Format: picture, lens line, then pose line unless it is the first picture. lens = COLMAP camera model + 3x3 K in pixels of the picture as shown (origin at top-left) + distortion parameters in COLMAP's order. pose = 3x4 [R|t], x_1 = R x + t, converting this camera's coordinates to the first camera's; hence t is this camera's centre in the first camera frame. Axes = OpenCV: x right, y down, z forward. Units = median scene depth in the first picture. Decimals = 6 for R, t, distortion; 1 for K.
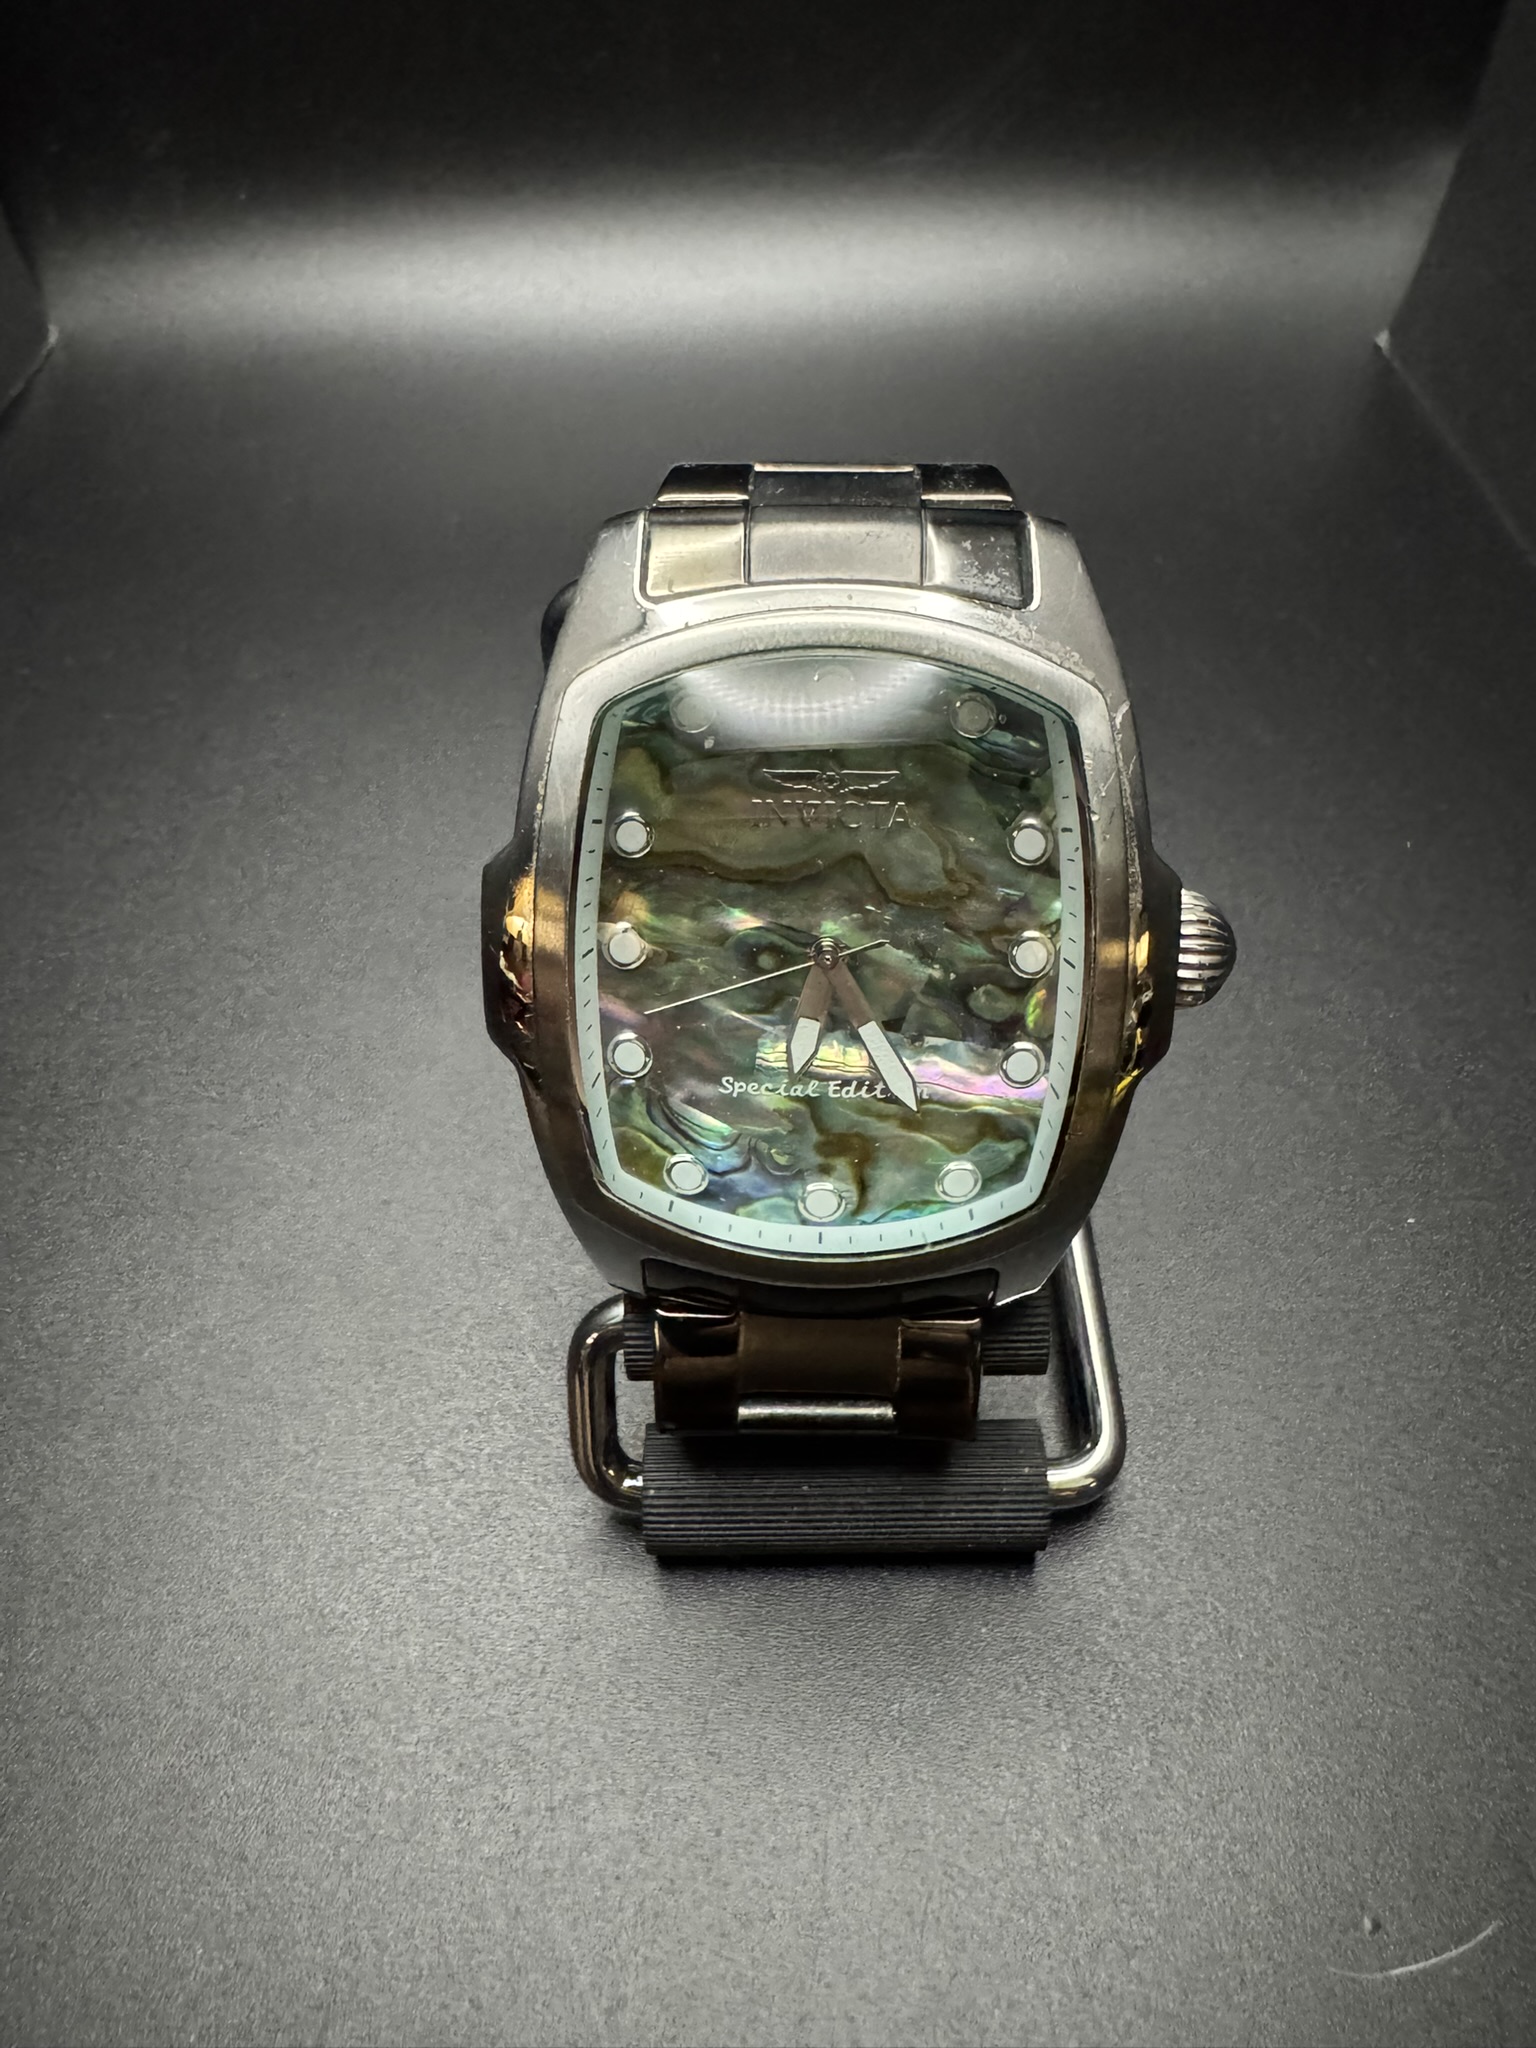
lens RADIAL K [[1424.5, 0, 724.6], [0, 1424.5, 963.5], [0, 0, 1]] dist [0.001110, 0.000604]
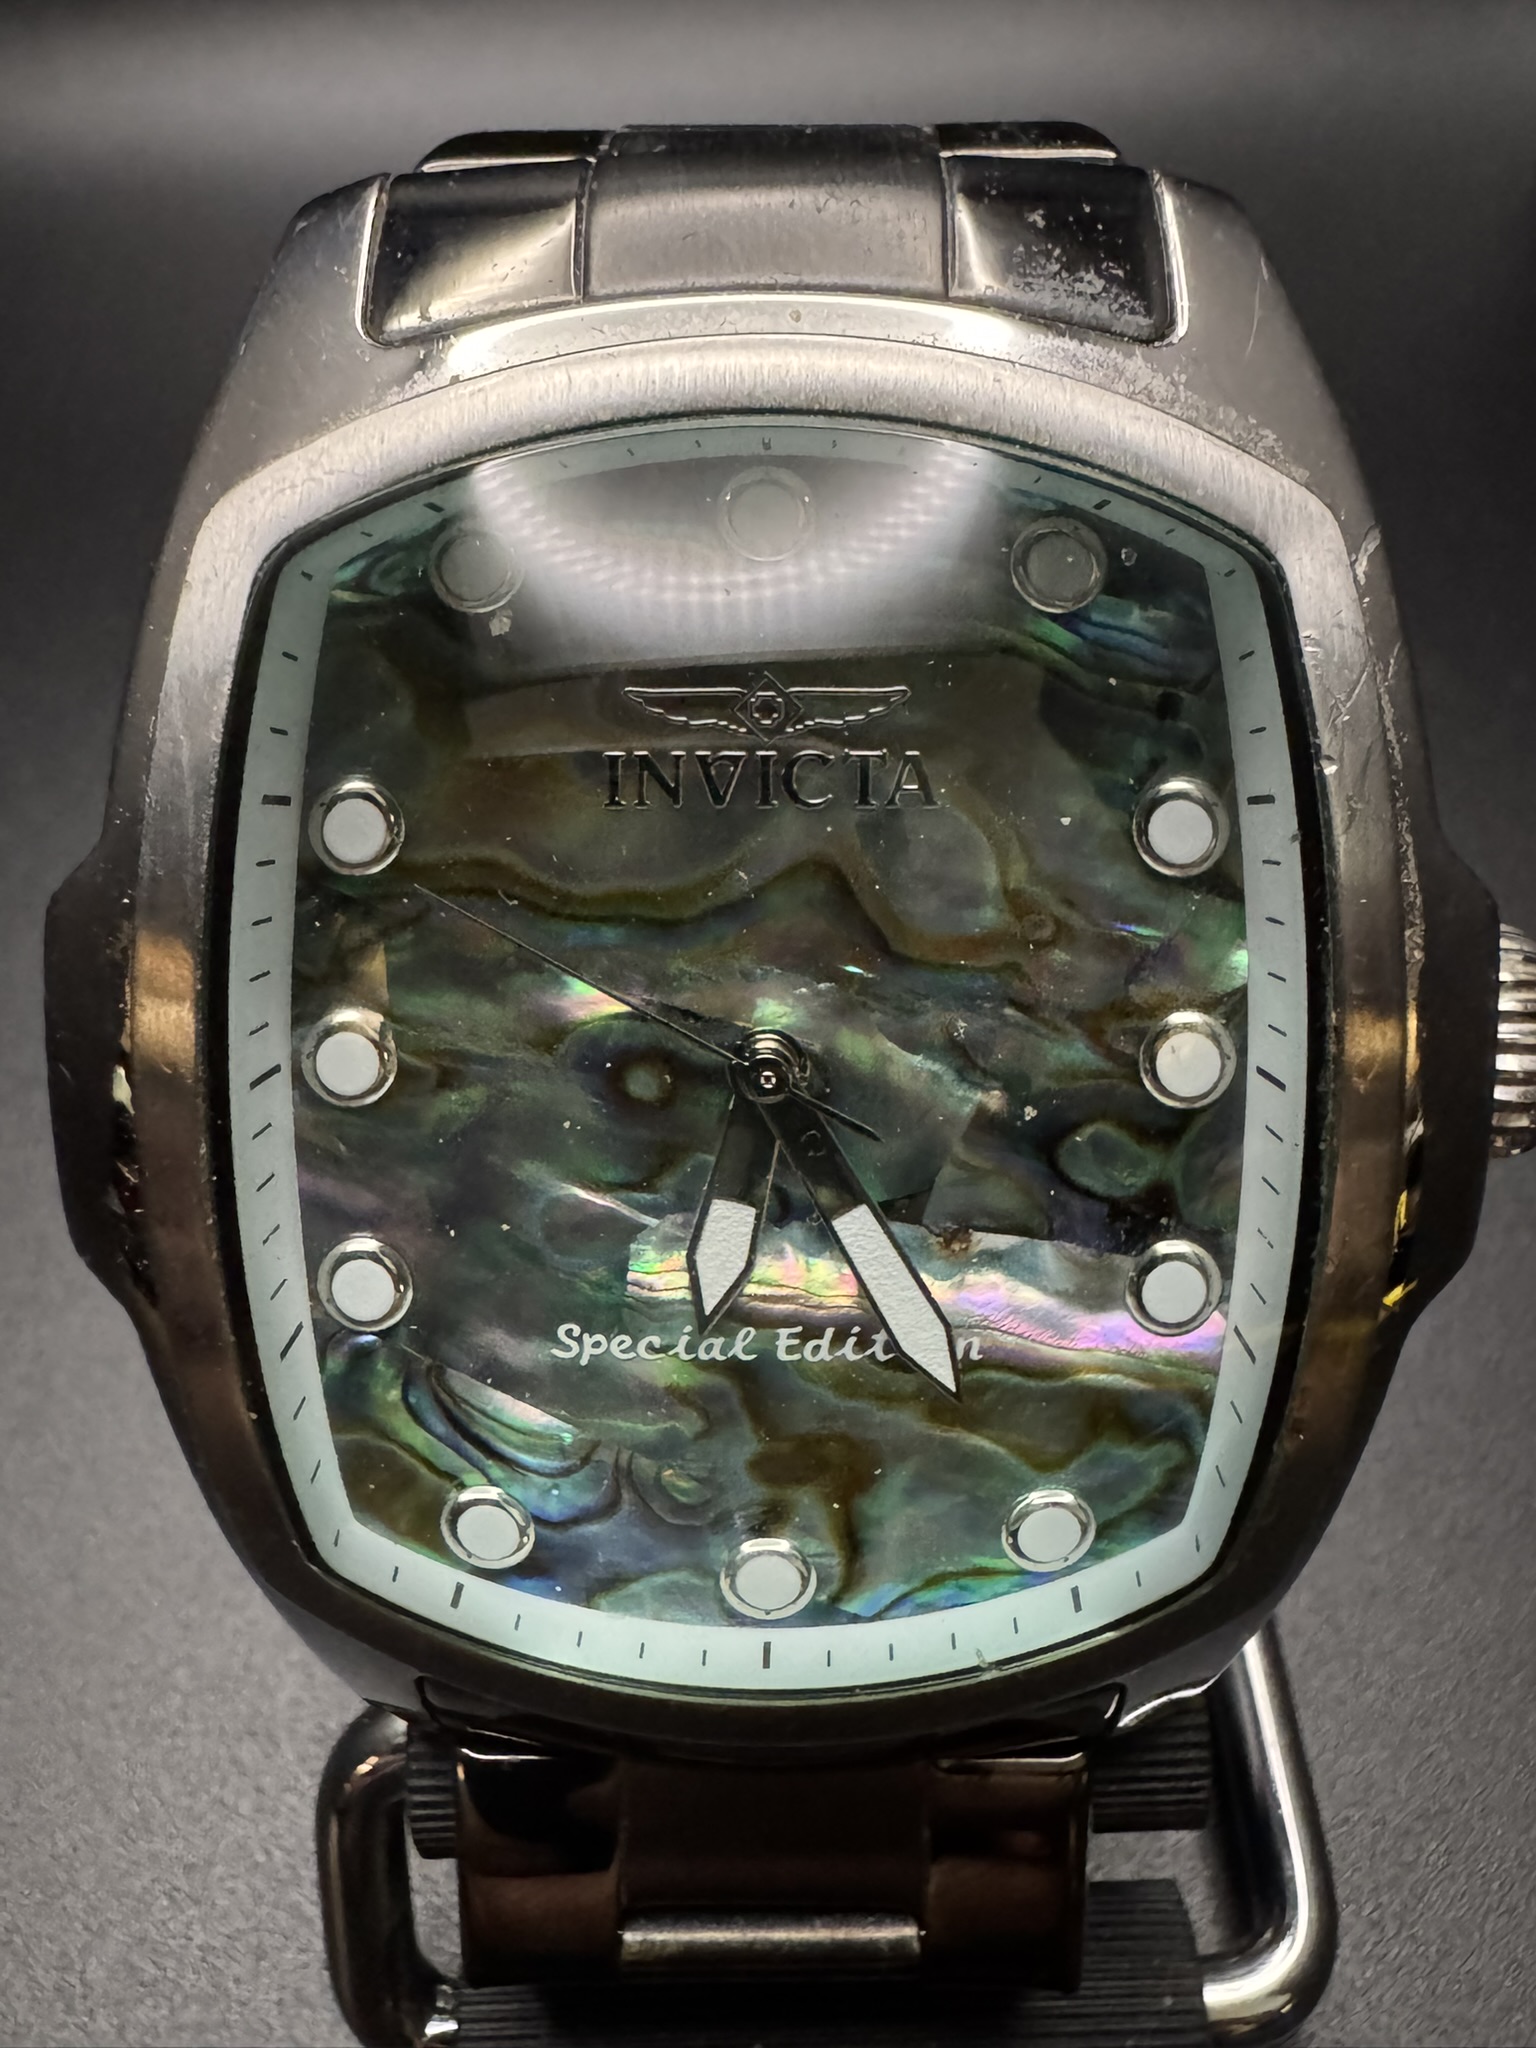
lens RADIAL K [[1756.9, 0, 768.0], [0, 1756.9, 1024.0], [0, 0, 1]] dist [-0.002588, -0.007704]
pose [[0.998708, -0.022308, 0.045665, 0.045199], [0.022048, 0.999738, 0.006196, -0.024920], [-0.045791, -0.005181, 0.998938, 0.403518]]
